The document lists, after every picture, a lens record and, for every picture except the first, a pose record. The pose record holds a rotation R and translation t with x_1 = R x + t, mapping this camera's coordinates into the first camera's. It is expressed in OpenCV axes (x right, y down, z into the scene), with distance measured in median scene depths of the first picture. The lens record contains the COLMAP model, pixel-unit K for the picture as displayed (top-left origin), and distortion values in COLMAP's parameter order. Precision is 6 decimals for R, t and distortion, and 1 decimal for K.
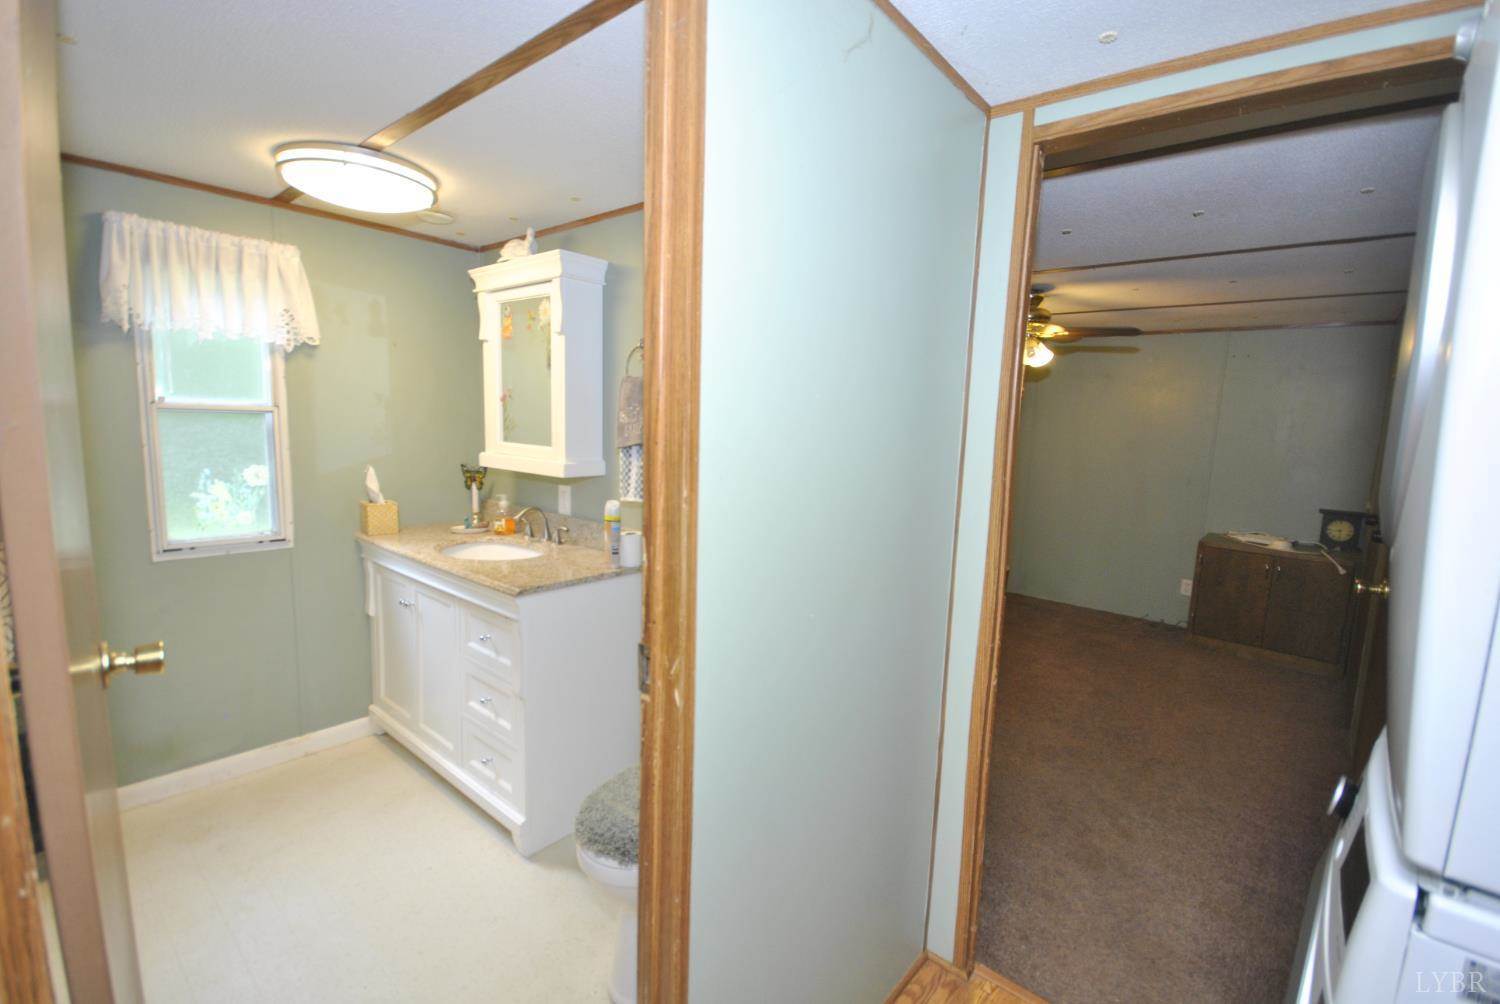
lens RADIAL K [[657.4, 0, 759.2], [0, 657.4, 504.4], [0, 0, 1]] dist [-0.005152, -0.000392]
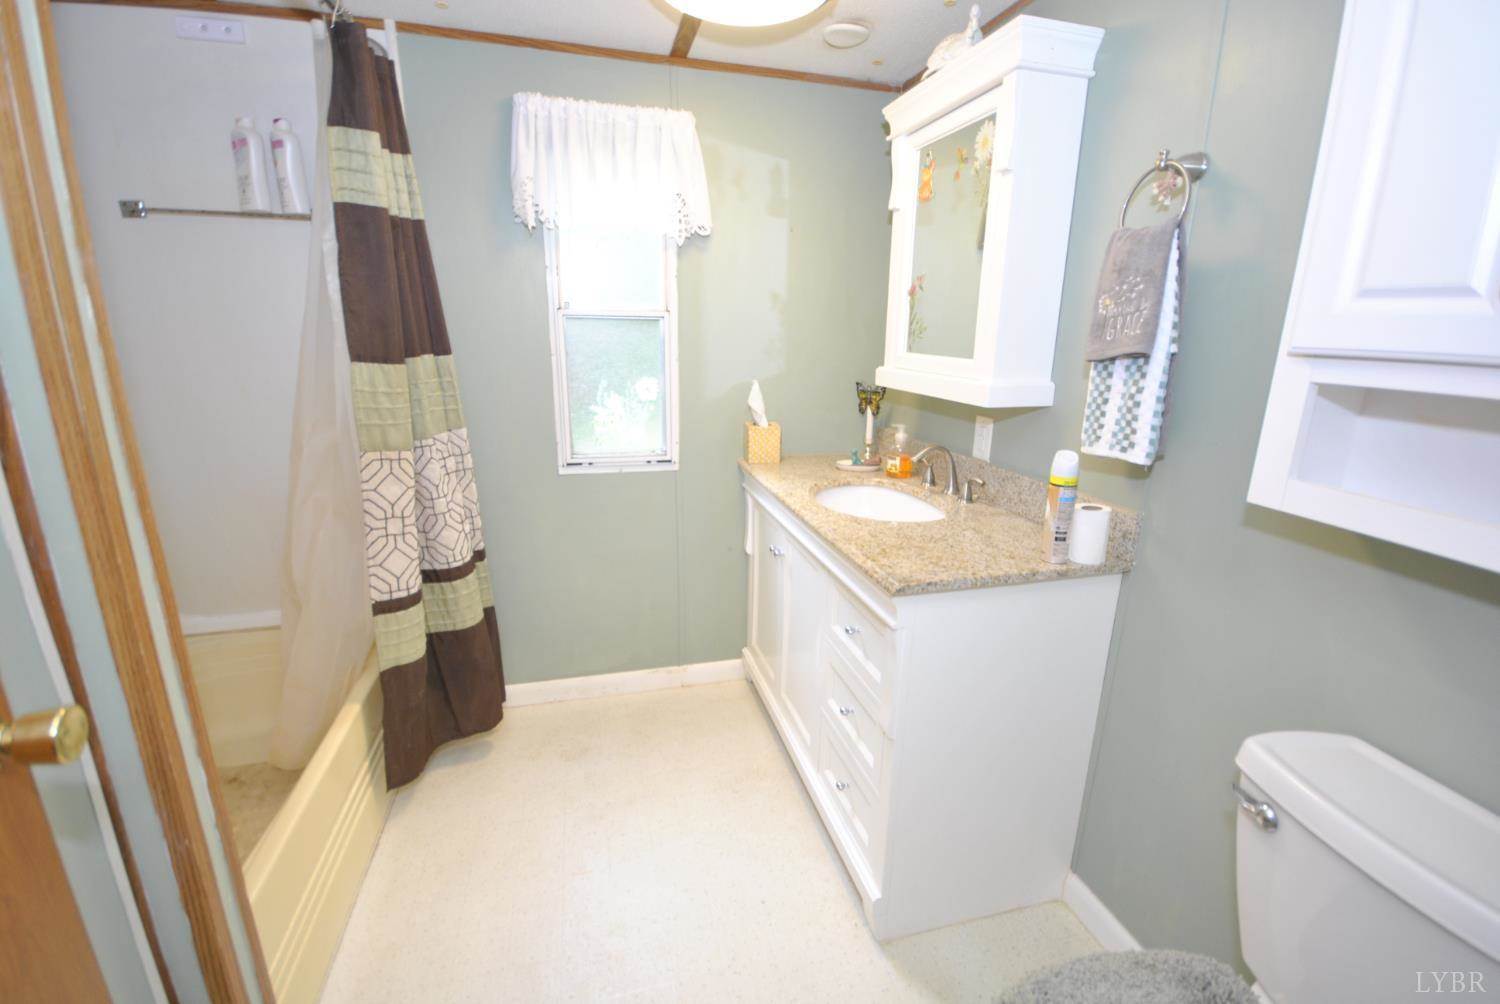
lens RADIAL K [[658.8, 0, 761.0], [0, 658.8, 503.3], [0, 0, 1]] dist [0.018290, -0.017143]
pose [[0.821287, 0.127085, -0.556180, -0.098605], [-0.059958, 0.988702, 0.137377, -0.021813], [0.567355, -0.079479, 0.819629, 0.309148]]
